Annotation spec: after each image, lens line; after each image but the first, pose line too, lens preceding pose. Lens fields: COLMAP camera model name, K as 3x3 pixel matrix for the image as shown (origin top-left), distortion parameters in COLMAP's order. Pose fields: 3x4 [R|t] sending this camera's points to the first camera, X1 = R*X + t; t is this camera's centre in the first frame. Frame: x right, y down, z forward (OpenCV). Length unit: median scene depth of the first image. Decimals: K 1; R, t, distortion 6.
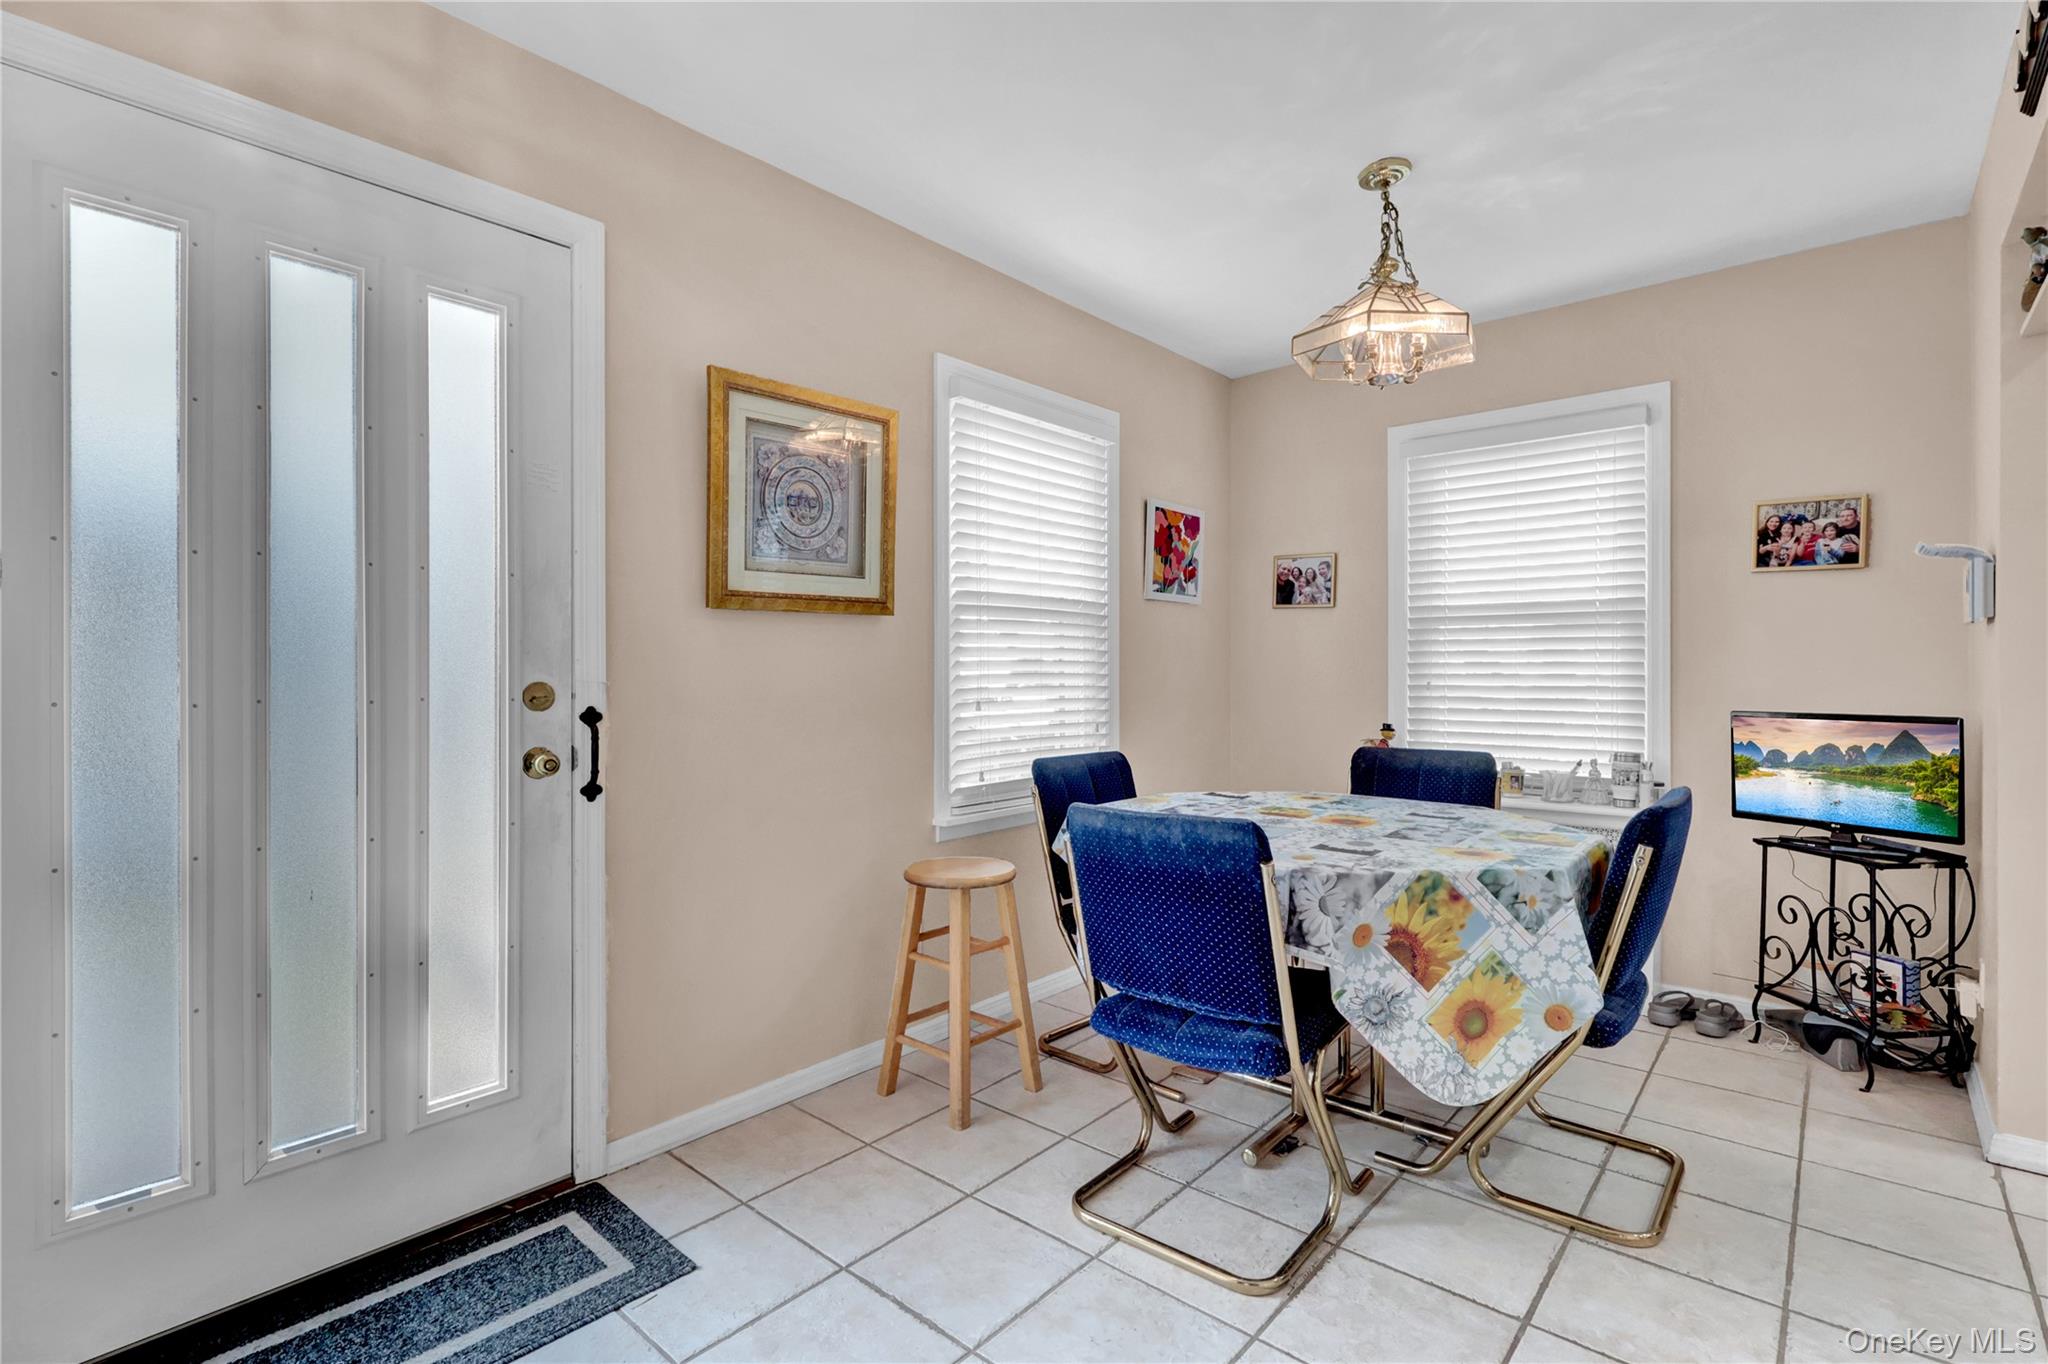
lens RADIAL K [[952.0, 0, 1019.7], [0, 952.0, 679.9], [0, 0, 1]] dist [-0.003322, 0.000358]
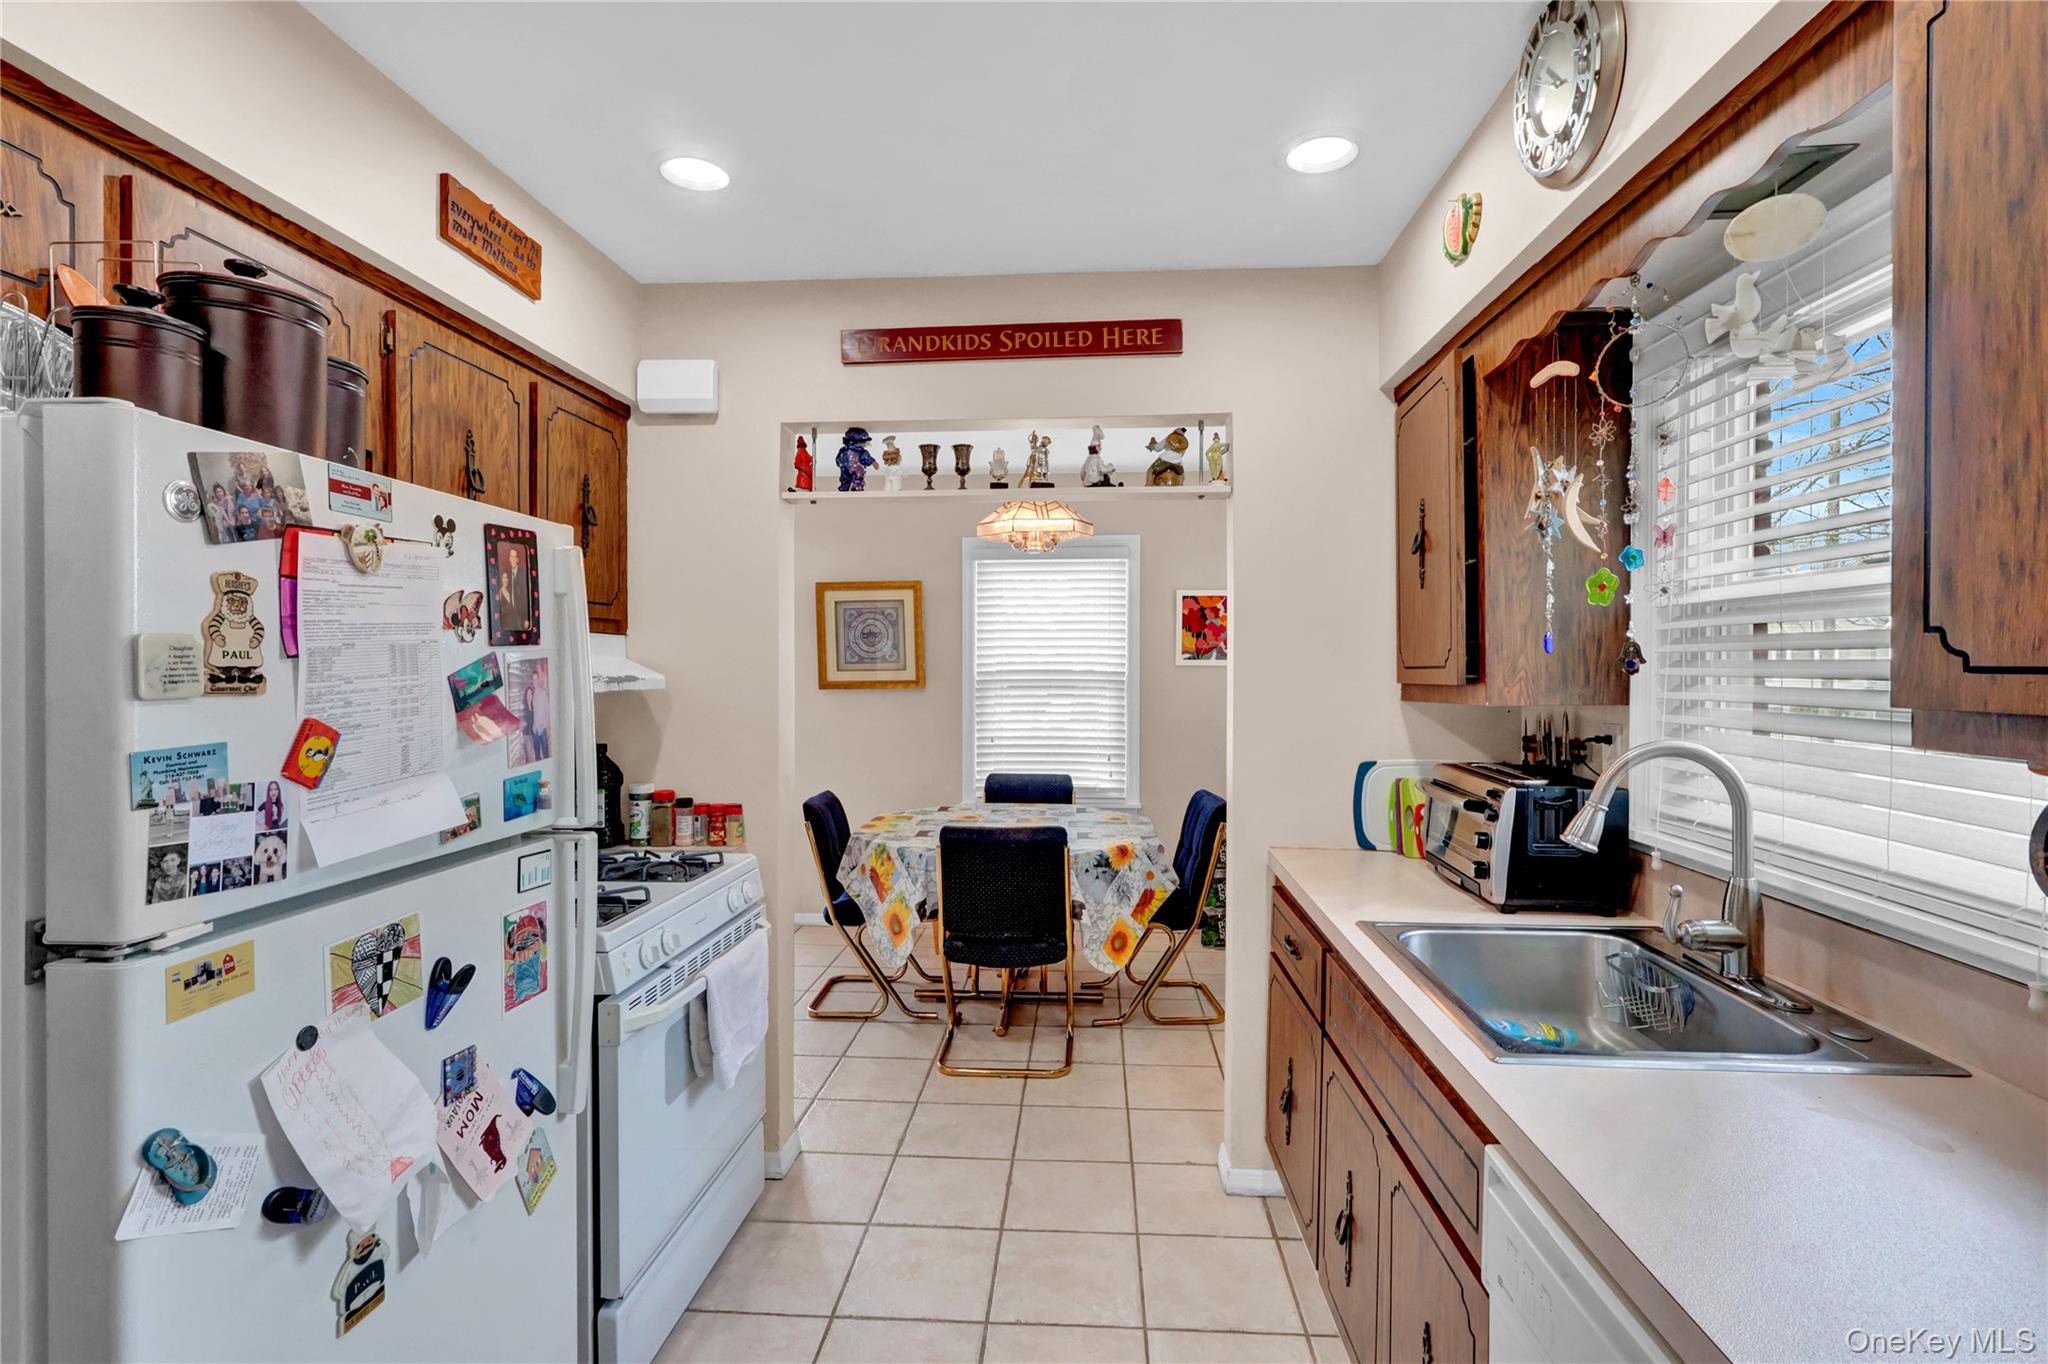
lens RADIAL K [[944.6, 0, 1032.9], [0, 944.6, 673.1], [0, 0, 1]] dist [-0.001282, 0.000022]
pose [[0.612385, 0.007612, -0.790523, 1.471419], [-0.008371, 0.999960, 0.003143, -0.106643], [0.790515, 0.004693, 0.612424, 0.036759]]
